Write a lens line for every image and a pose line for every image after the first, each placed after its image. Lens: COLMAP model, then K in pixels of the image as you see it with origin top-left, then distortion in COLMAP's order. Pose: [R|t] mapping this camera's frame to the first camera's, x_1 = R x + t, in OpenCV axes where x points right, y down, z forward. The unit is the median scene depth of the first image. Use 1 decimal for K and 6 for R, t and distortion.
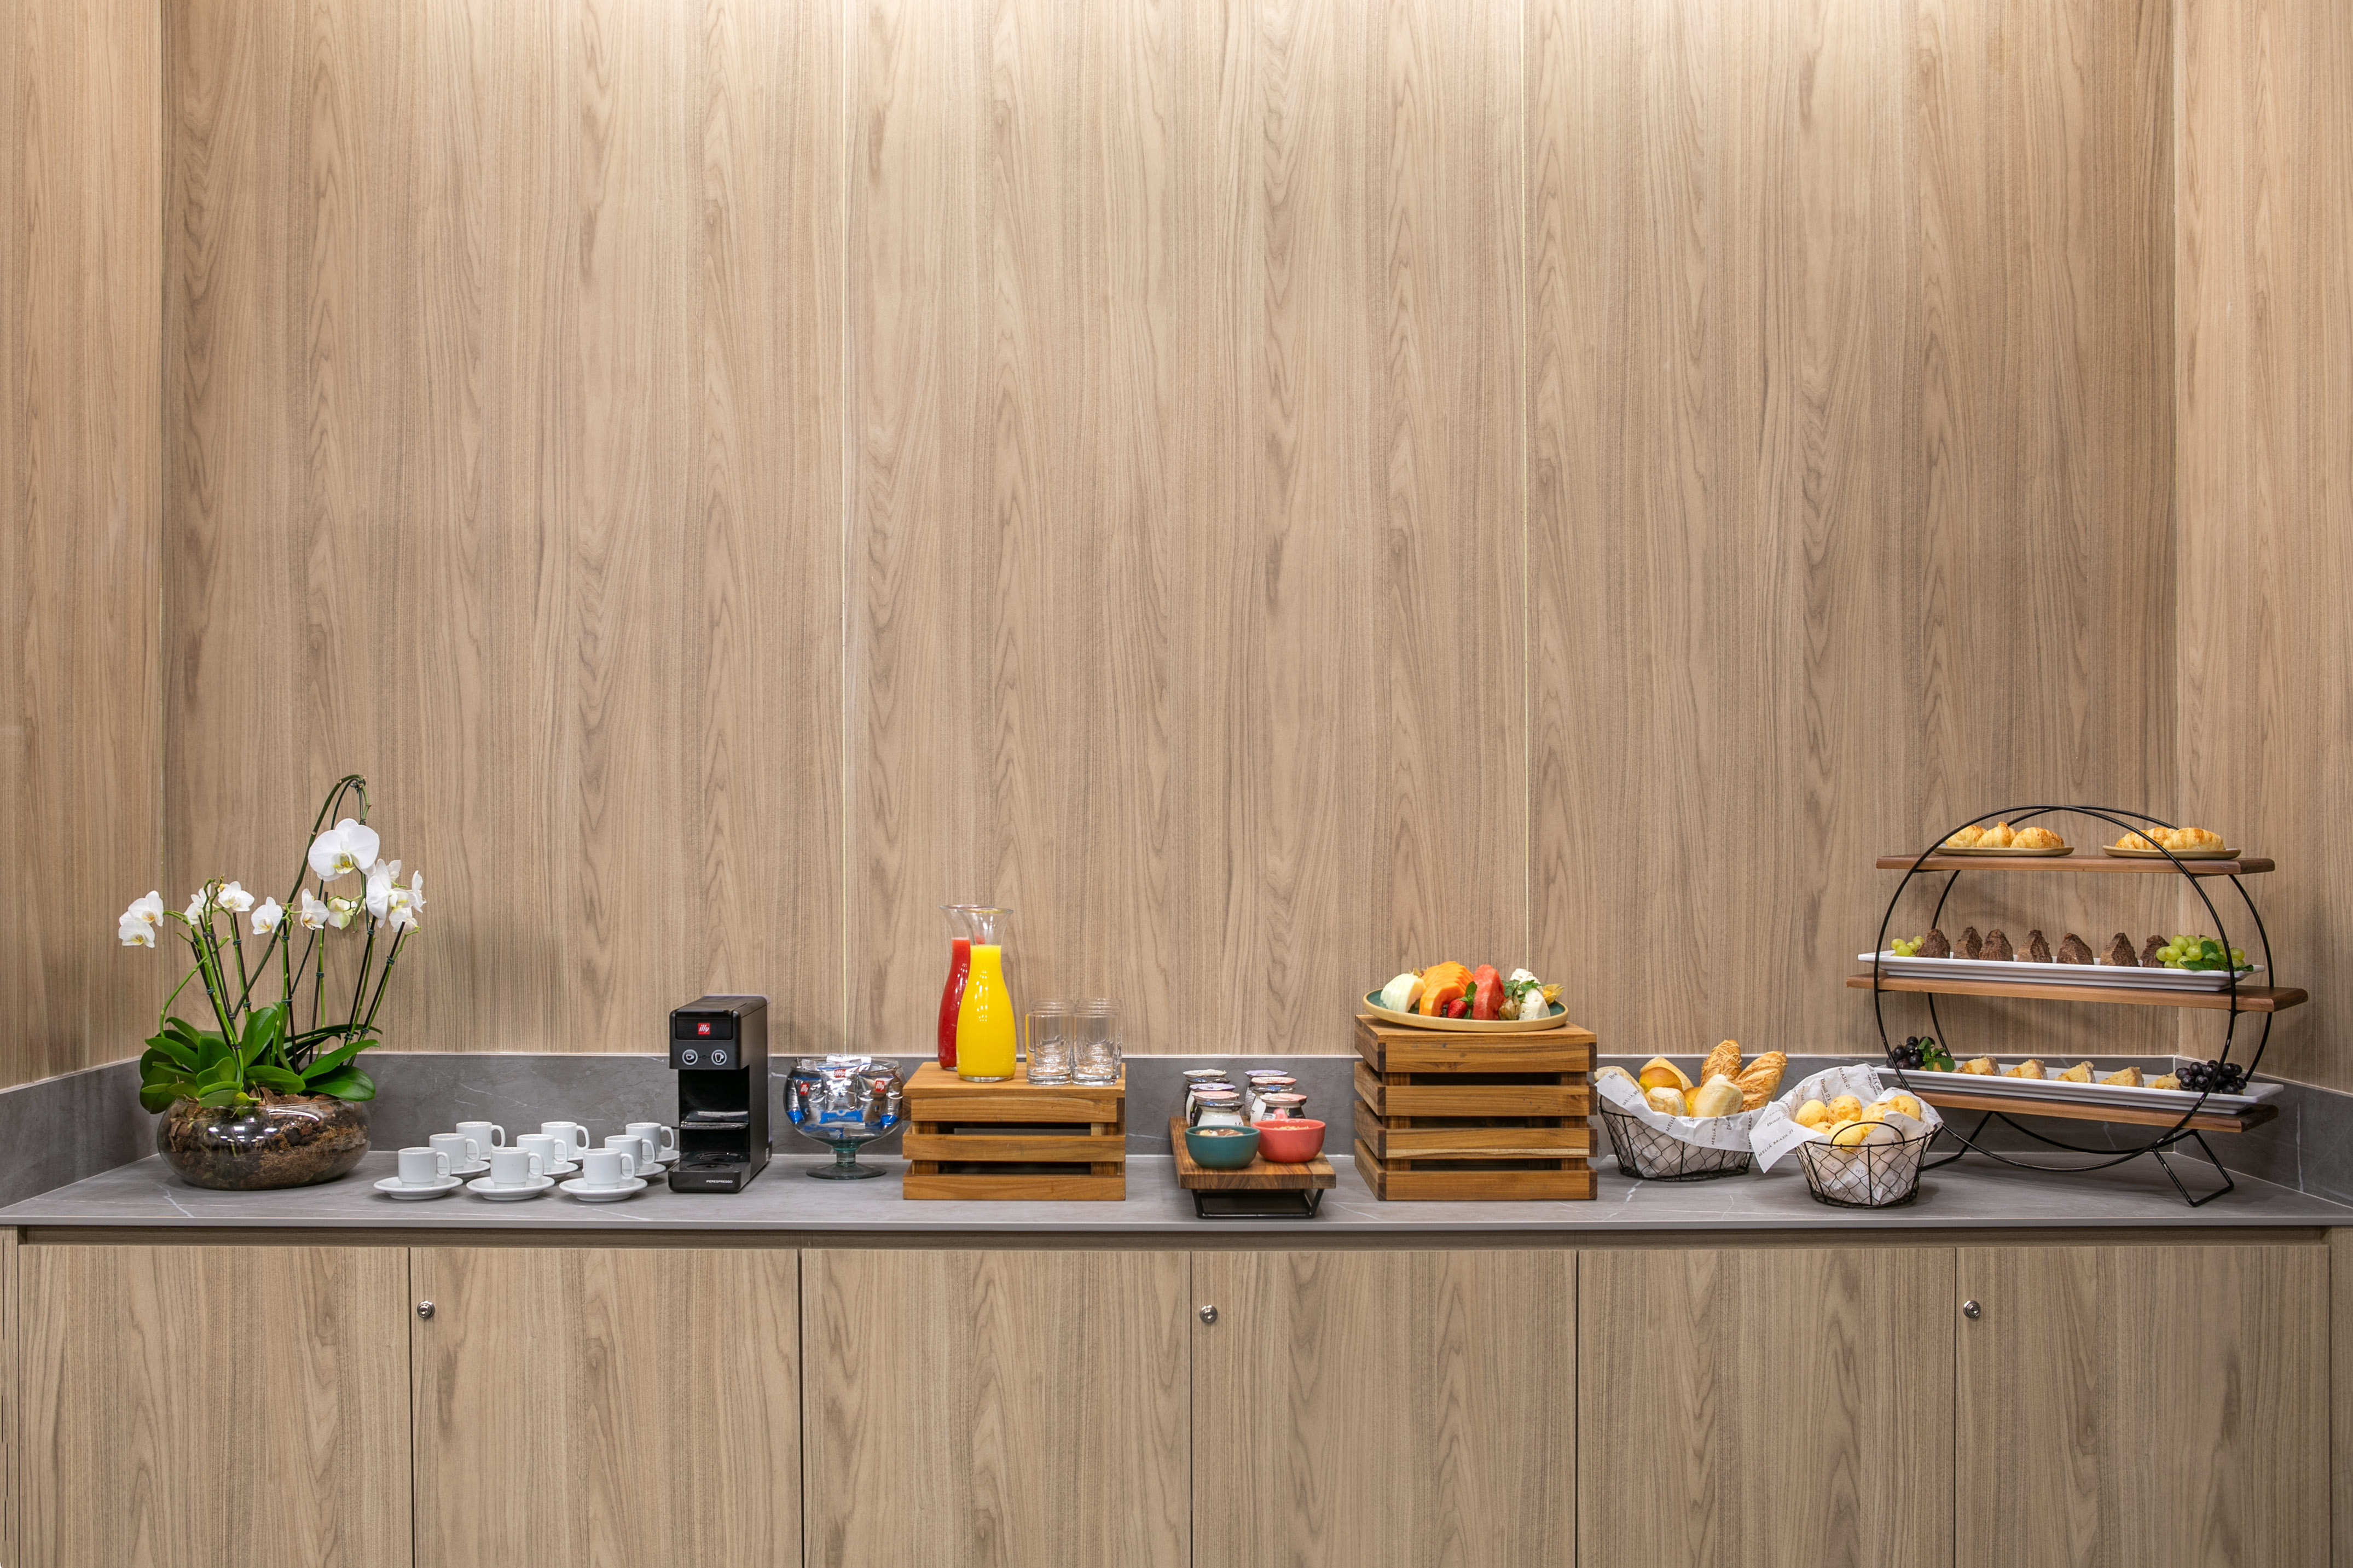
lens RADIAL K [[2010.5, 0, 1164.6], [0, 2010.5, 898.8], [0, 0, 1]] dist [-0.102142, 0.102744]
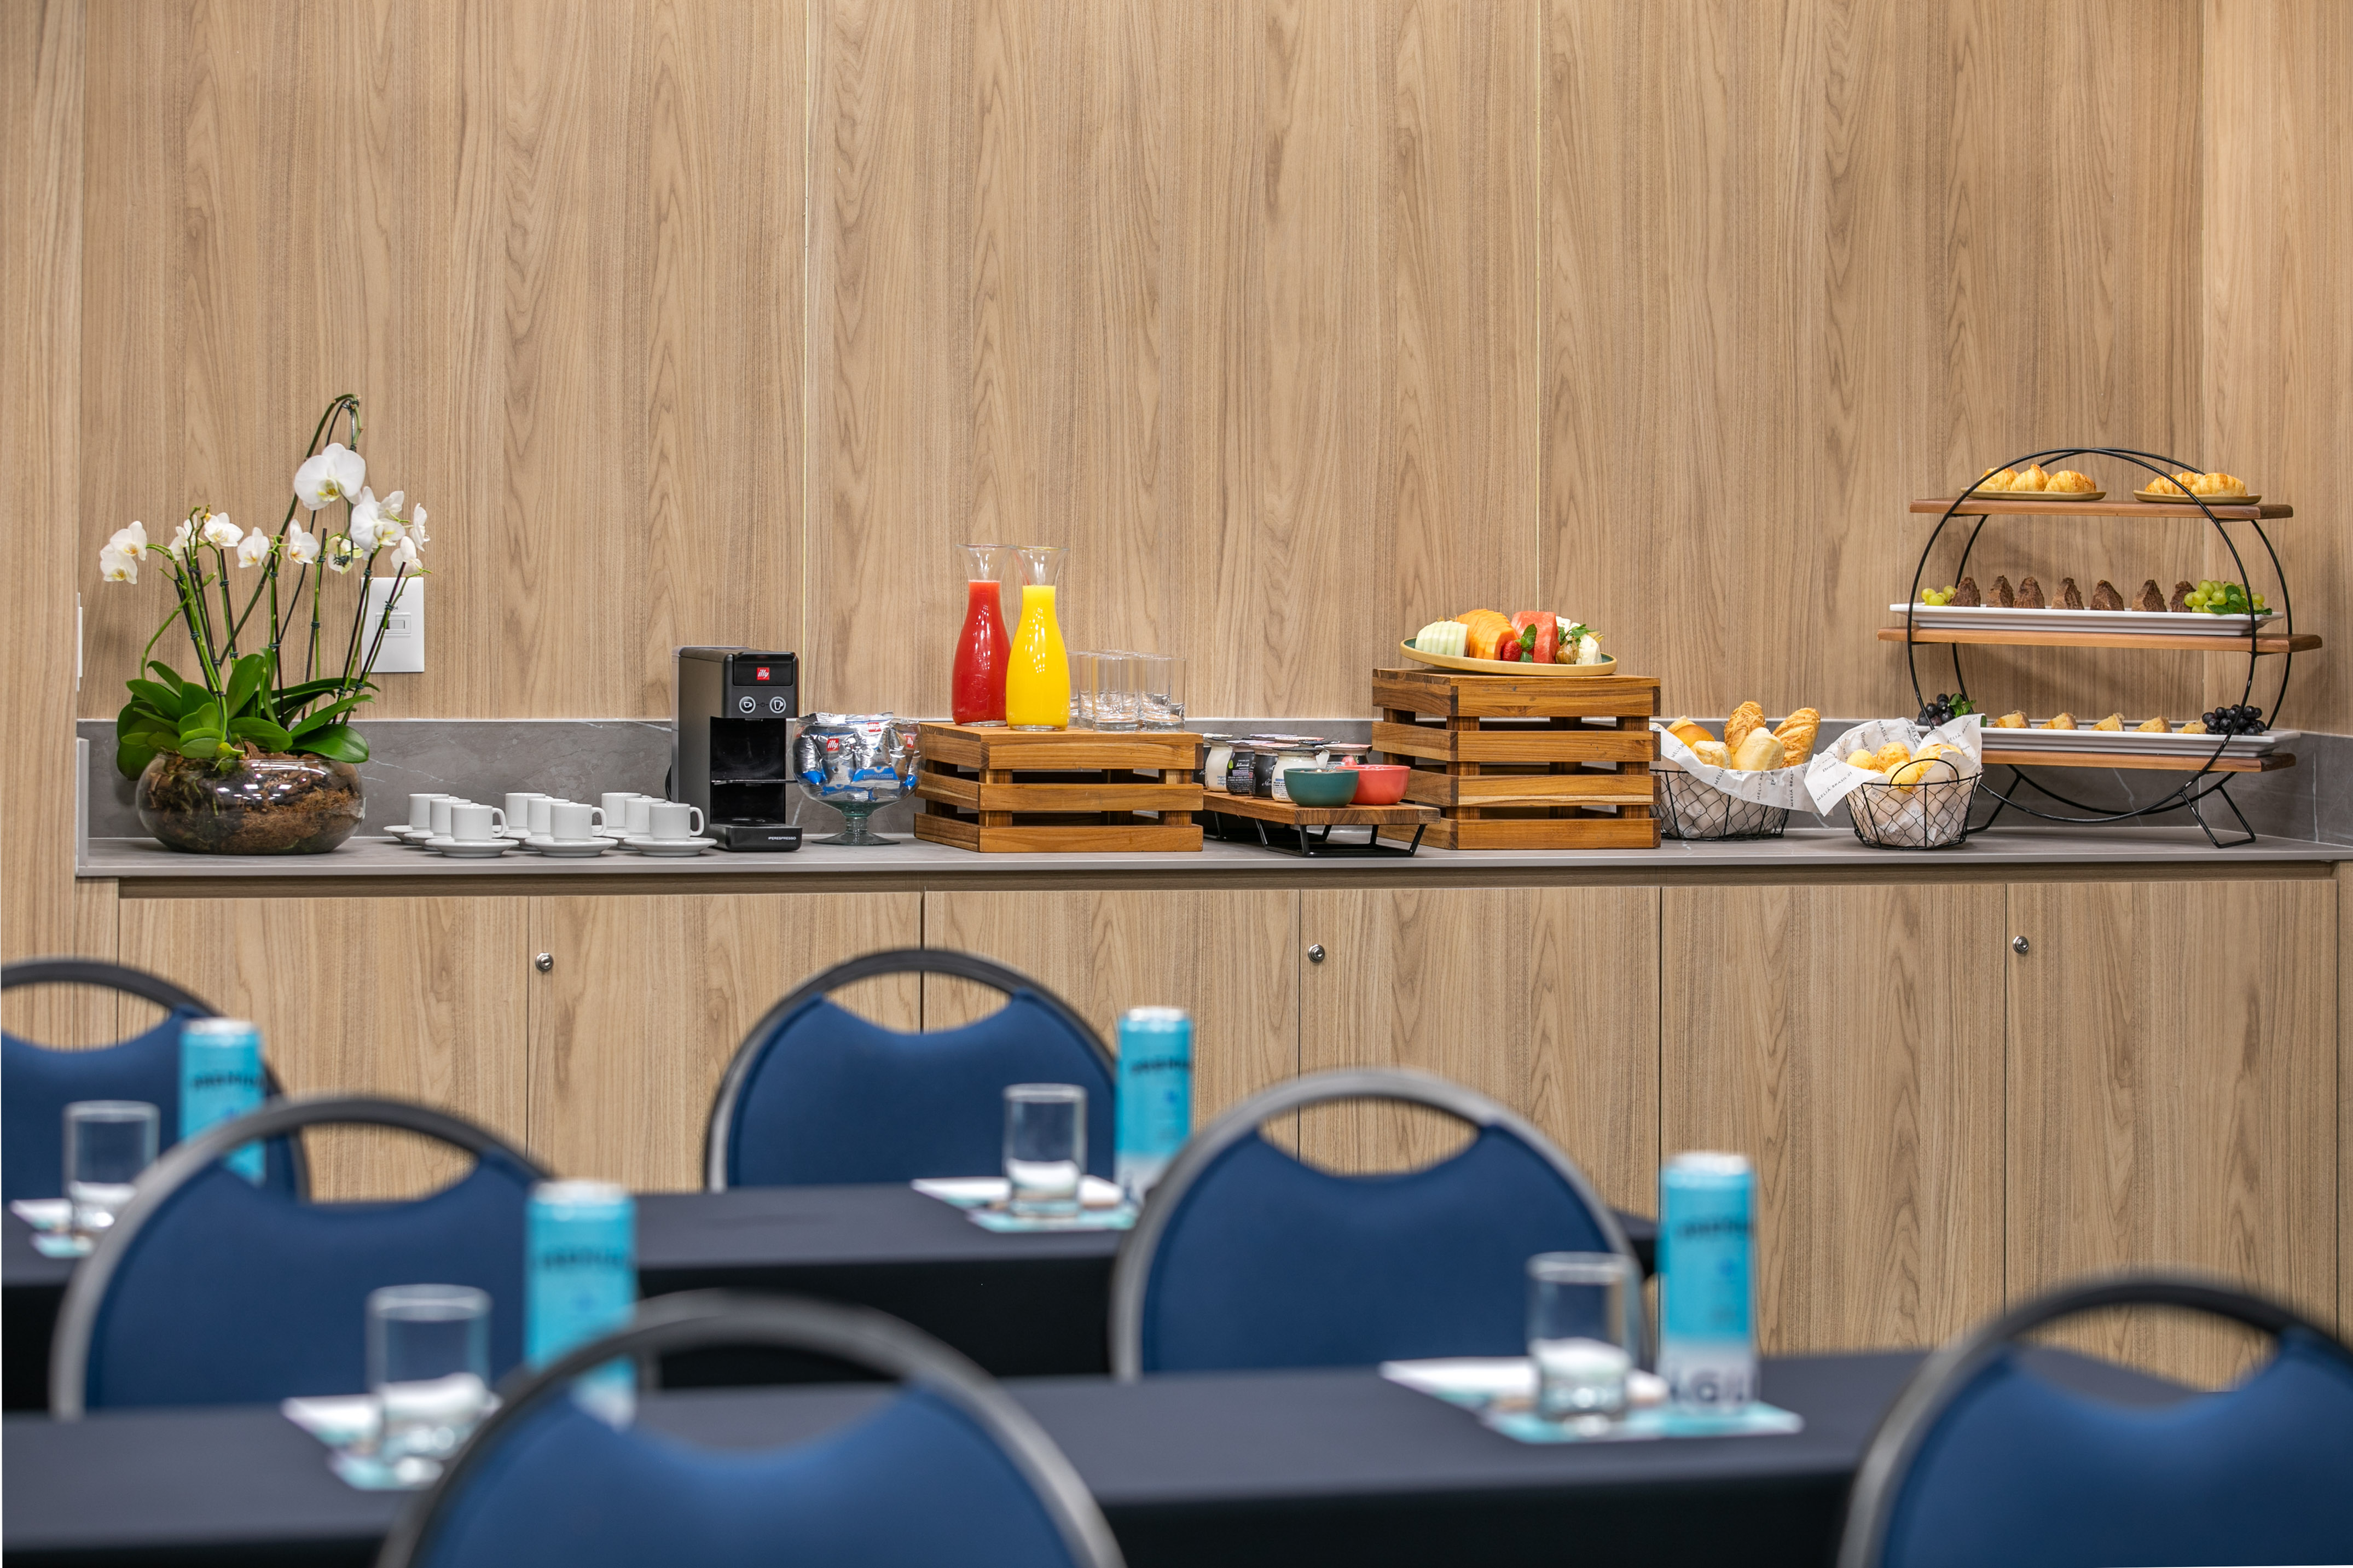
lens RADIAL K [[5926.3, 0, 1168.6], [0, 5926.3, 764.6], [0, 0, 1]] dist [-0.237161, 0.000000]
pose [[0.953706, -0.005104, 0.300697, -0.782406], [-0.001097, 0.999790, 0.020449, 0.045282], [-0.300738, -0.019832, 0.953500, -1.493681]]
